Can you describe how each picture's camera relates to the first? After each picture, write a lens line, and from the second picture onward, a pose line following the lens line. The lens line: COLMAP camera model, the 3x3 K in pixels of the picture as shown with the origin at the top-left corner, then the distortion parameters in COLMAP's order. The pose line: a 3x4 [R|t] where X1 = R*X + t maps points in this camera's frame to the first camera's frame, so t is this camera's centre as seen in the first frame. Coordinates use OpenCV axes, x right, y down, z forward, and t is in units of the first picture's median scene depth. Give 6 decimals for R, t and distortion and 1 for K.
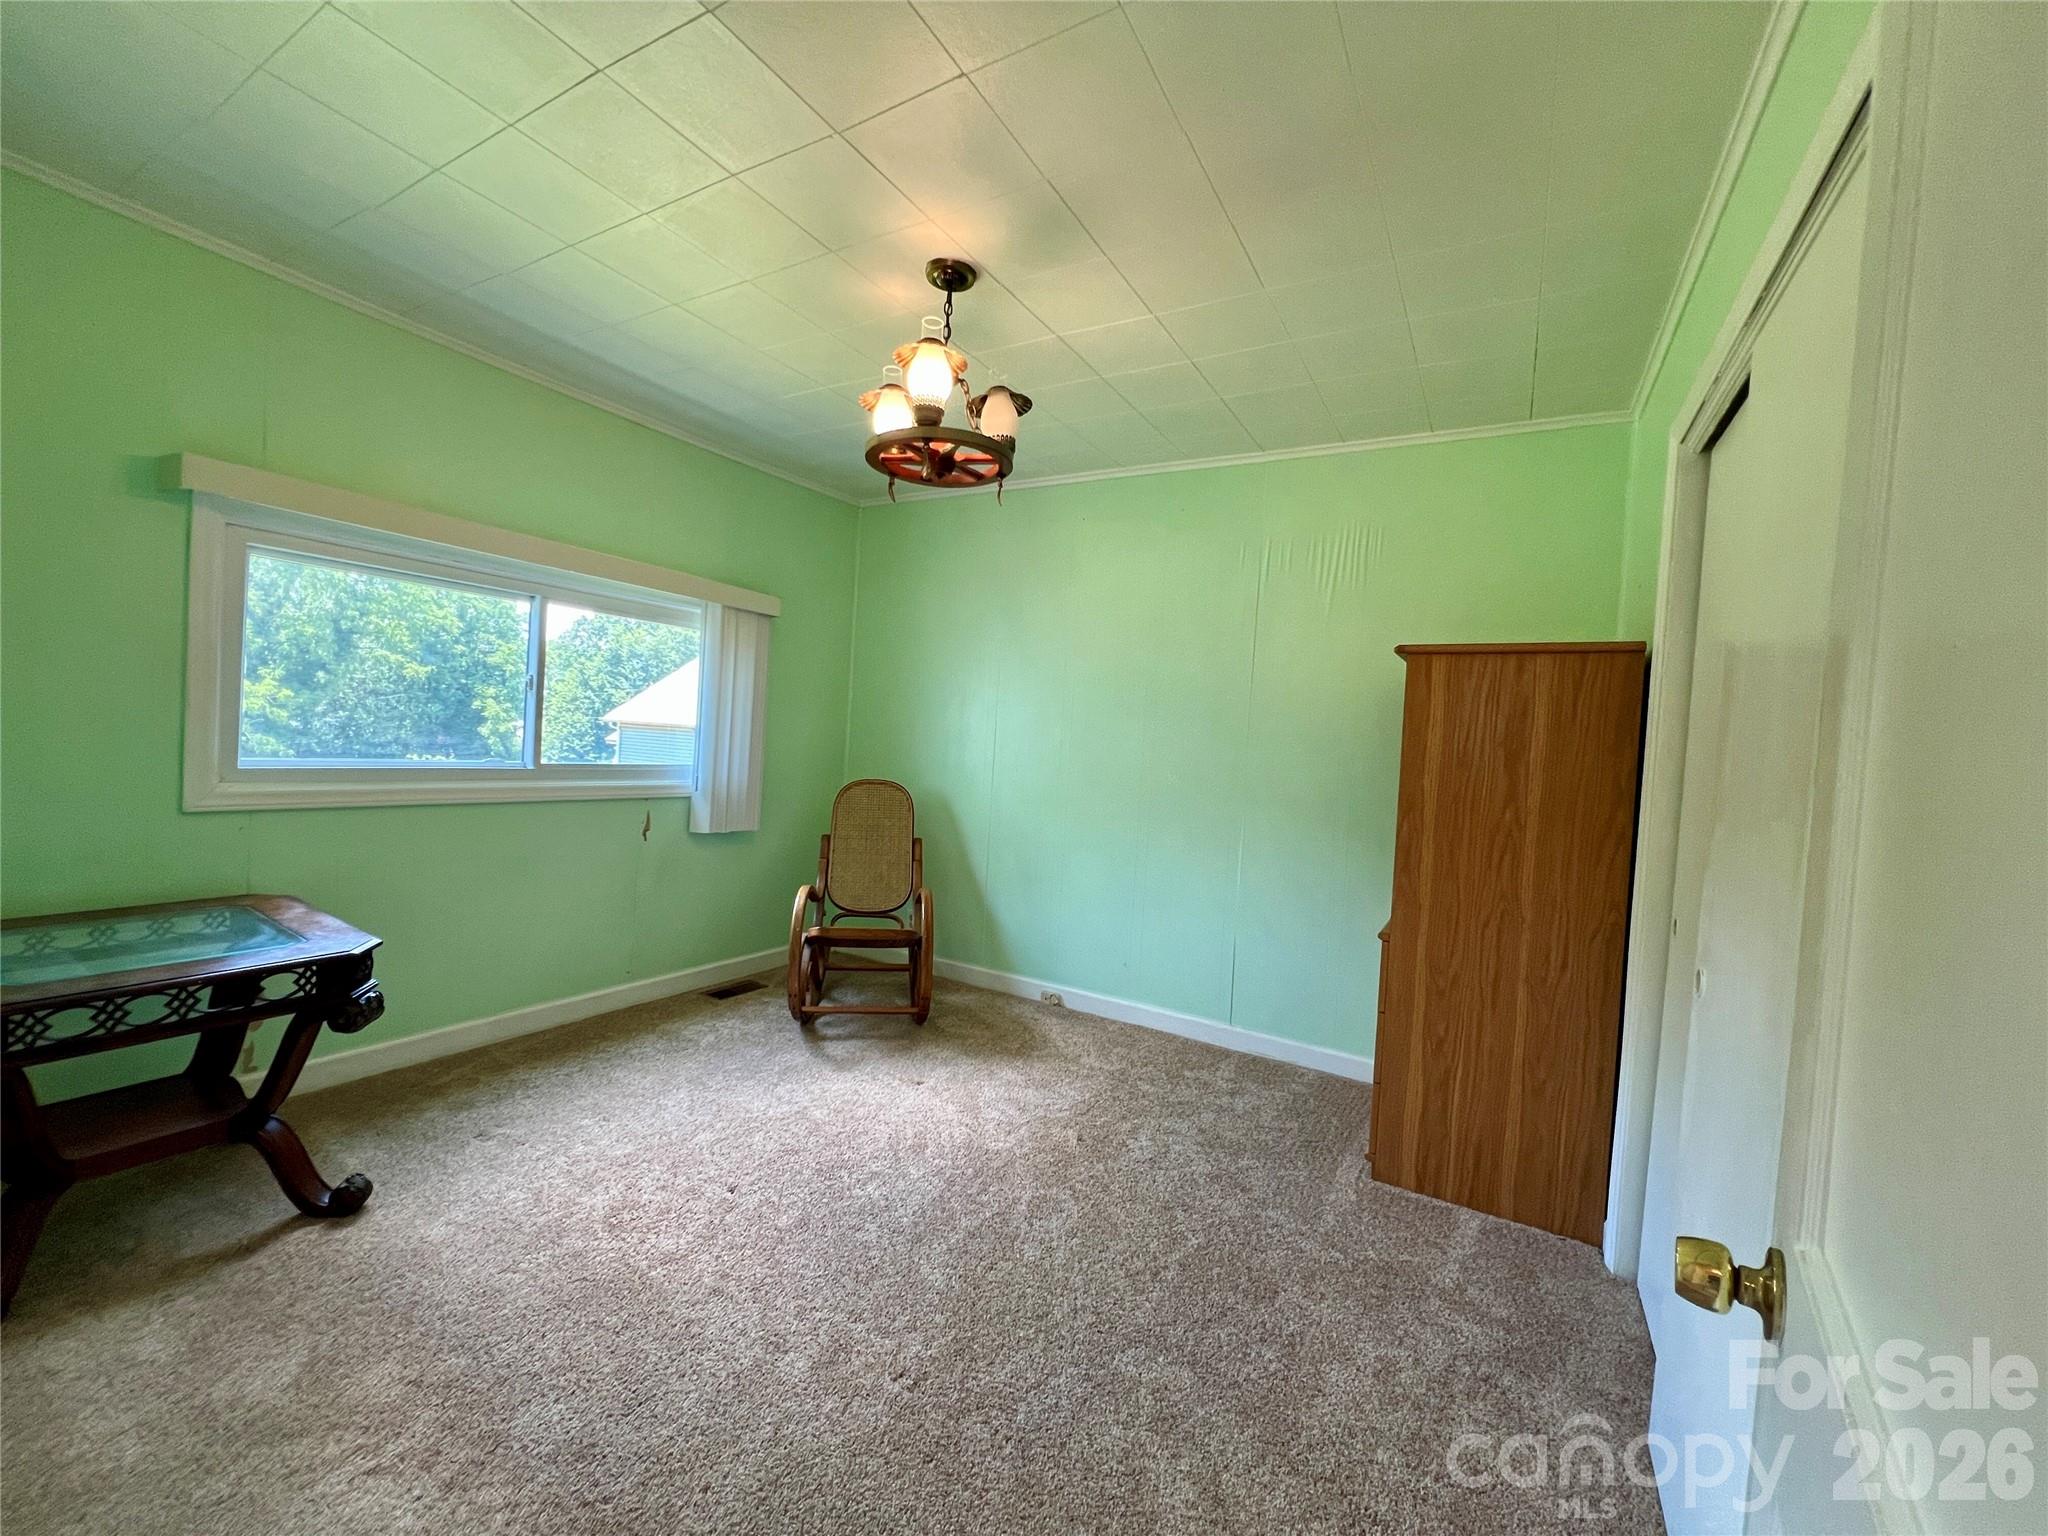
lens RADIAL K [[817.6, 0, 1021.8], [0, 817.6, 764.8], [0, 0, 1]] dist [0.000833, -0.000019]
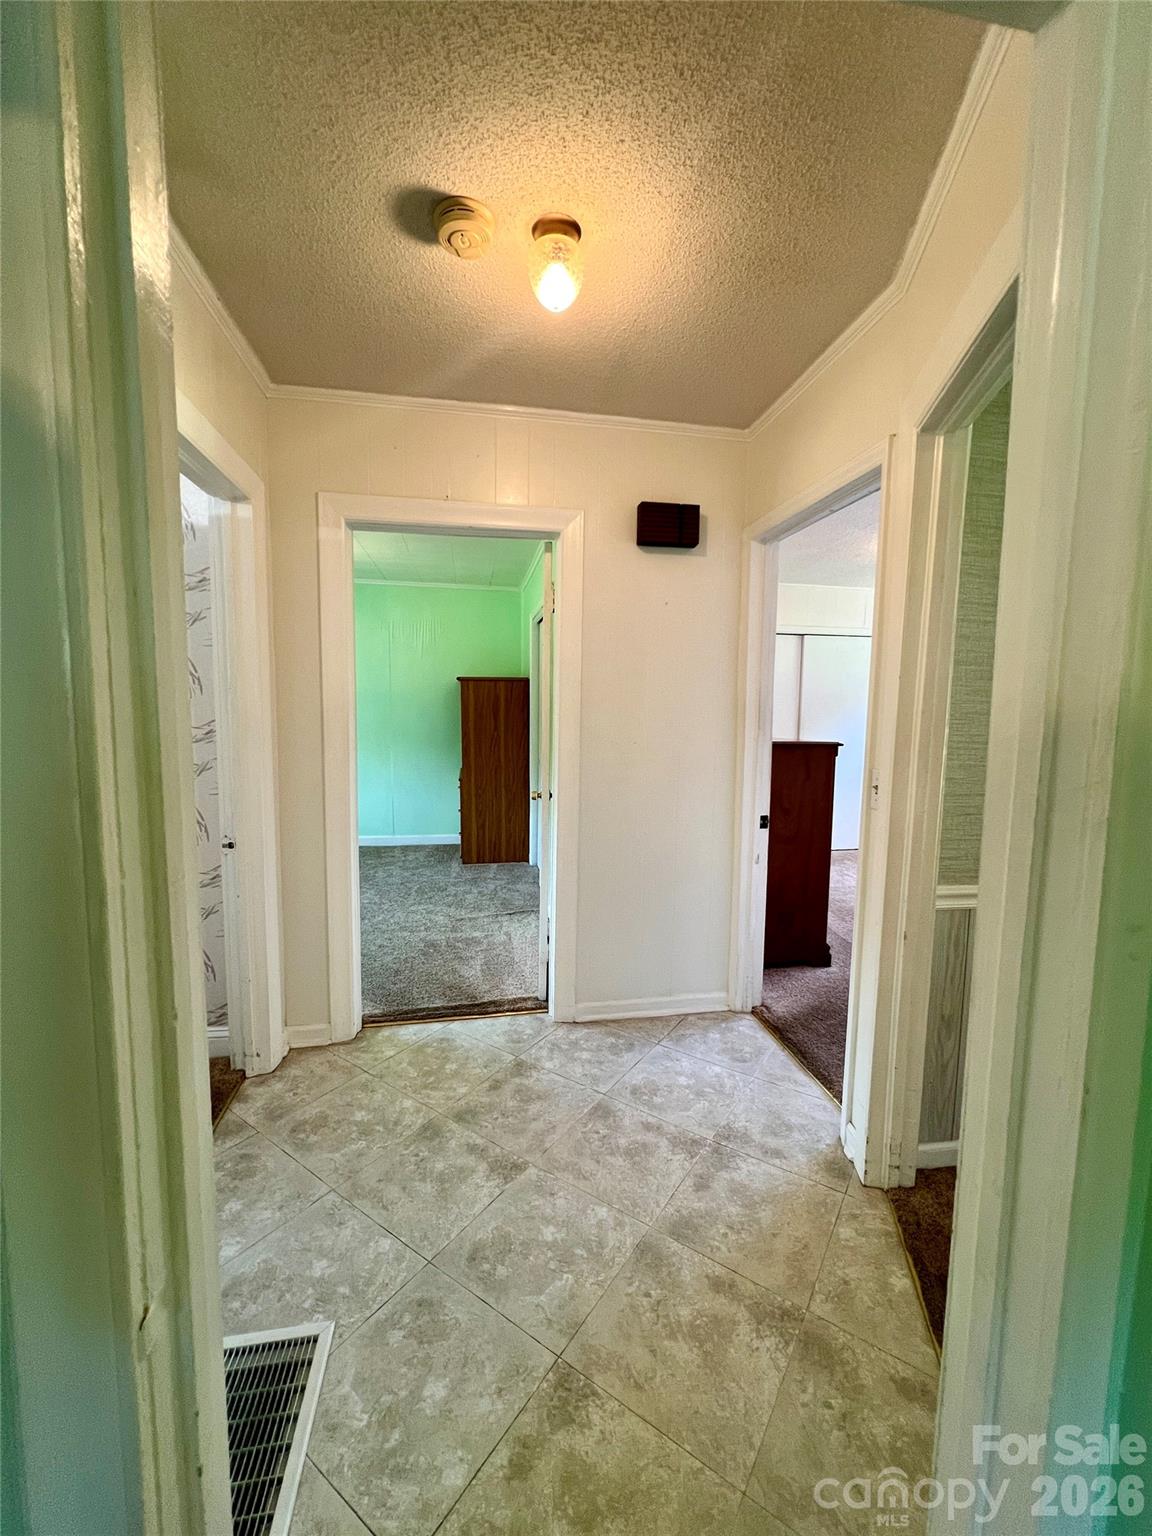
lens RADIAL K [[613.5, 0, 581.7], [0, 613.5, 767.0], [0, 0, 1]] dist [0.001173, 0.000535]
pose [[0.755764, -0.116849, 0.644335, -0.513652], [0.053039, 0.991641, 0.117621, -0.052627], [-0.652693, -0.054719, 0.755644, -0.746468]]
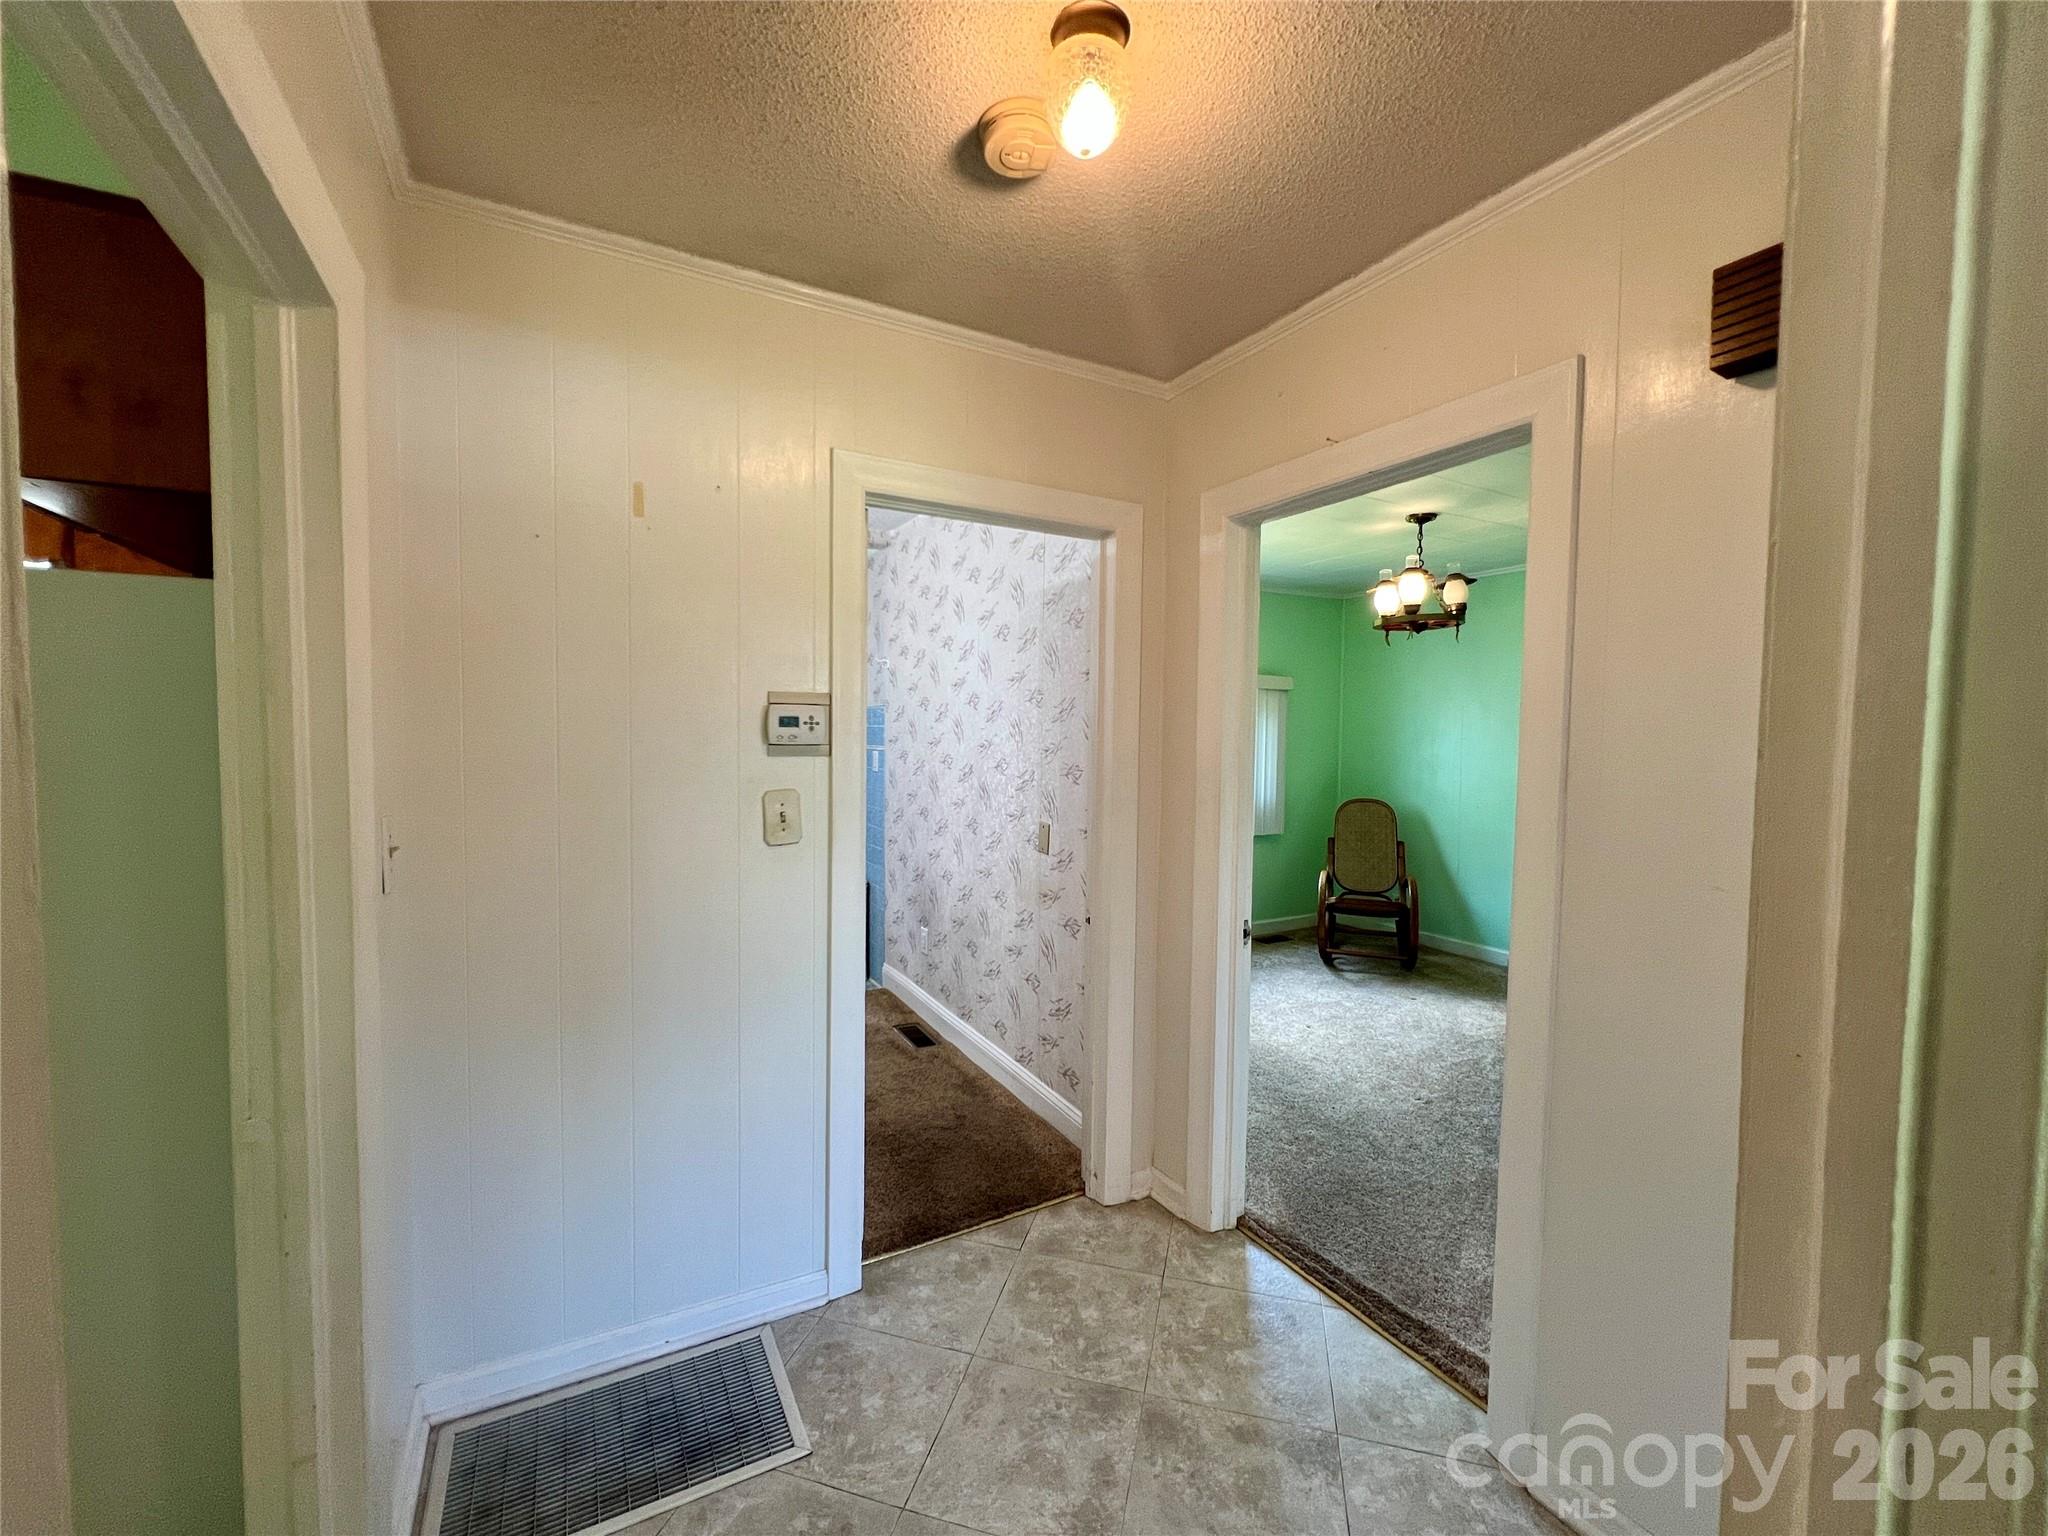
lens RADIAL K [[818.0, 0, 1024.0], [0, 818.0, 768.0], [0, 0, 1]] dist [0.001173, 0.000535]
pose [[0.863185, -0.032803, -0.503821, 0.033343], [0.031168, 0.999446, -0.011673, -0.051396], [0.503925, -0.005628, 0.863729, -0.705892]]
